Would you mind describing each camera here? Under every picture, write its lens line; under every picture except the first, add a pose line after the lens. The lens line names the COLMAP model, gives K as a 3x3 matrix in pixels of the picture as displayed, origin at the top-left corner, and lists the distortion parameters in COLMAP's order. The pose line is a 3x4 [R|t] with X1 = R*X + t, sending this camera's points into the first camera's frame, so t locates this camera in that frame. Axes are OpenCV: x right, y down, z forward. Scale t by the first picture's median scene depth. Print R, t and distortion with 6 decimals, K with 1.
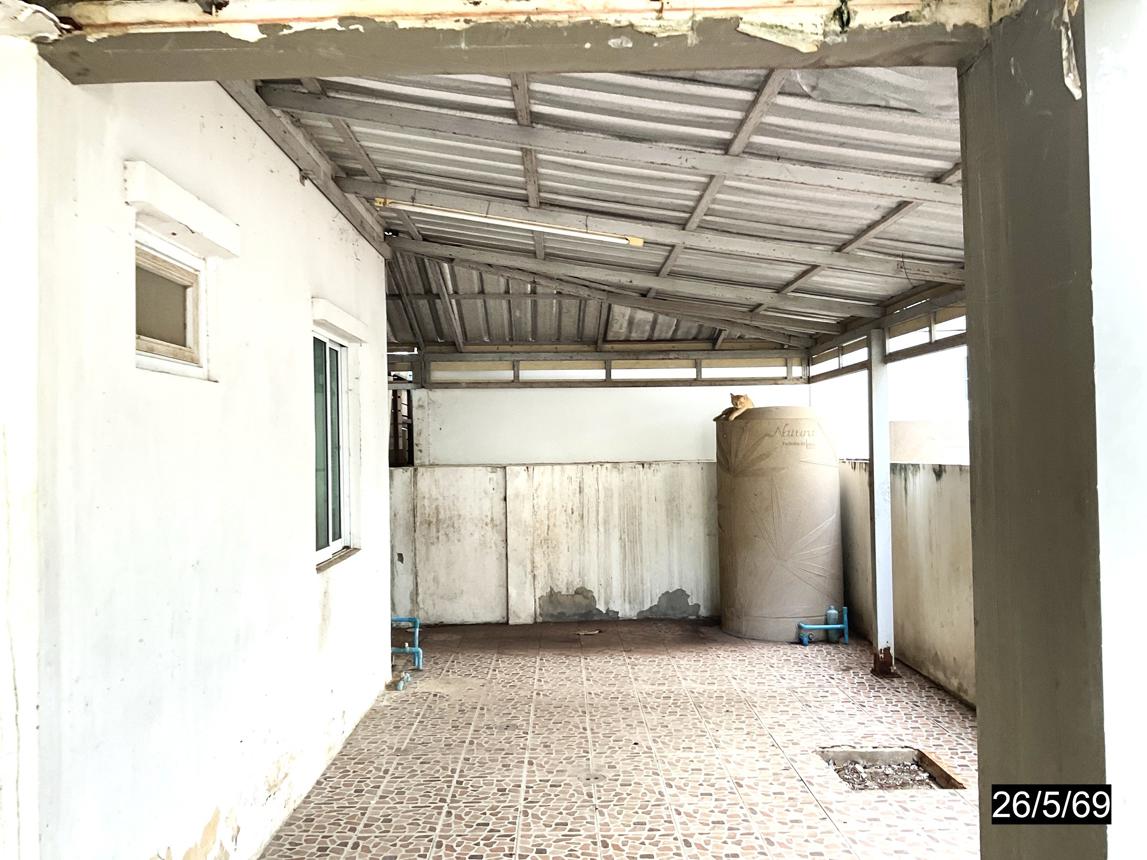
lens RADIAL K [[953.2, 0, 573.5], [0, 953.2, 430.0], [0, 0, 1]] dist [0.166088, -0.419297]
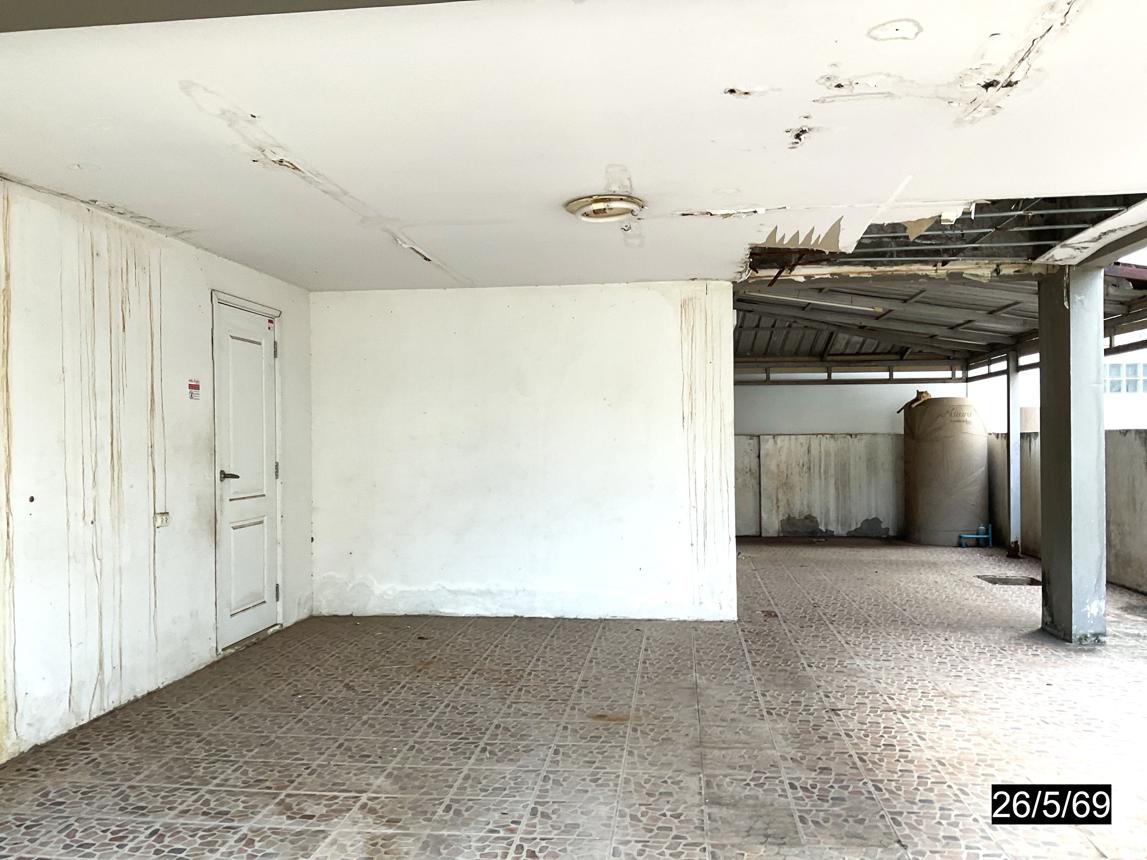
lens RADIAL K [[953.2, 0, 573.5], [0, 953.2, 430.0], [0, 0, 1]] dist [0.166088, -0.419297]
pose [[0.991948, 0.008470, -0.126366, -0.175769], [-0.007347, 0.999929, 0.009348, 0.016917], [0.126436, -0.008345, 0.991940, -0.589386]]
